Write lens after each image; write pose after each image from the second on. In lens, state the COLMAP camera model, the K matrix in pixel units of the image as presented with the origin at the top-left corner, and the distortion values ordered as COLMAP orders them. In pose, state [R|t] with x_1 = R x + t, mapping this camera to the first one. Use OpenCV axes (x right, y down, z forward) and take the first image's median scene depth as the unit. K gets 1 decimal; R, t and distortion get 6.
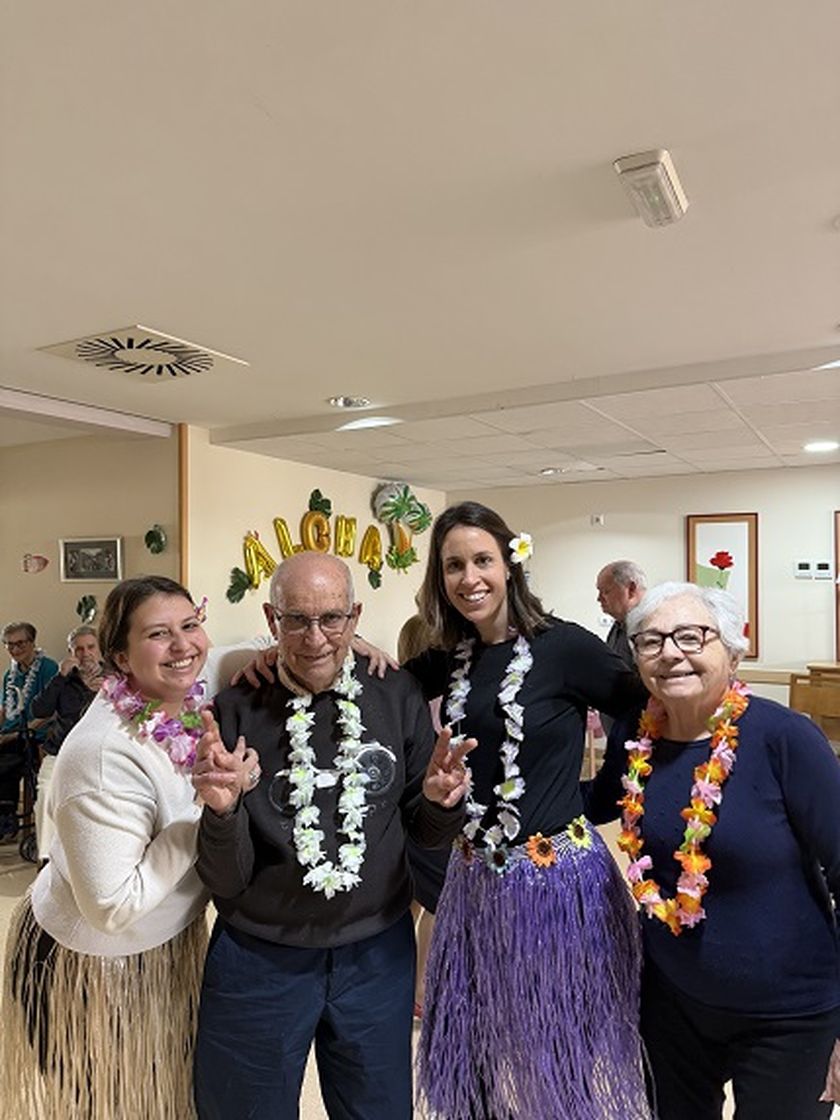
lens RADIAL K [[789.7, 0, 420.0], [0, 789.7, 561.7], [0, 0, 1]] dist [0.038163, 0.000073]
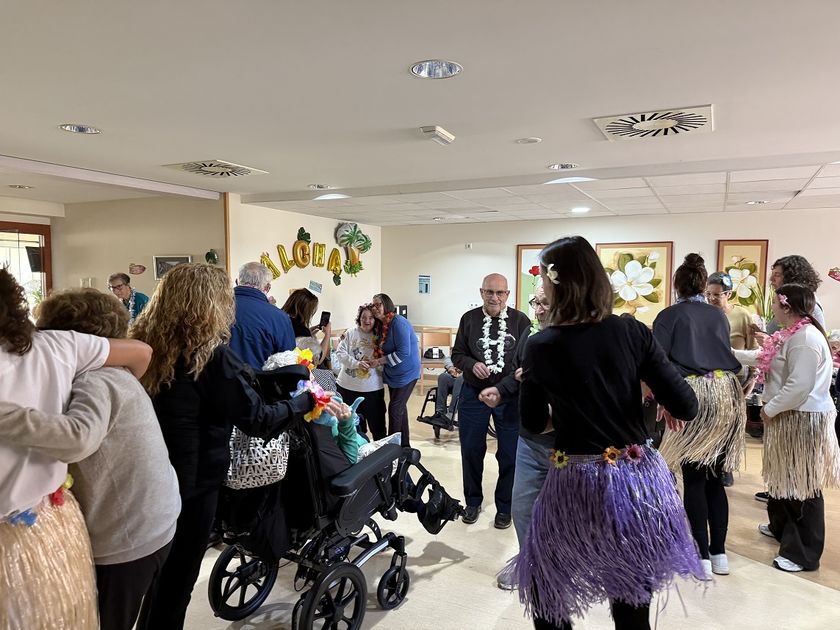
lens RADIAL K [[592.3, 0, 420.6], [0, 592.3, 315.8], [0, 0, 1]] dist [0.038163, 0.000073]
pose [[0.997400, 0.003488, 0.071975, 0.031812], [-0.009614, 0.996340, 0.084941, -0.011522], [-0.071416, -0.085413, 0.993783, -0.294298]]
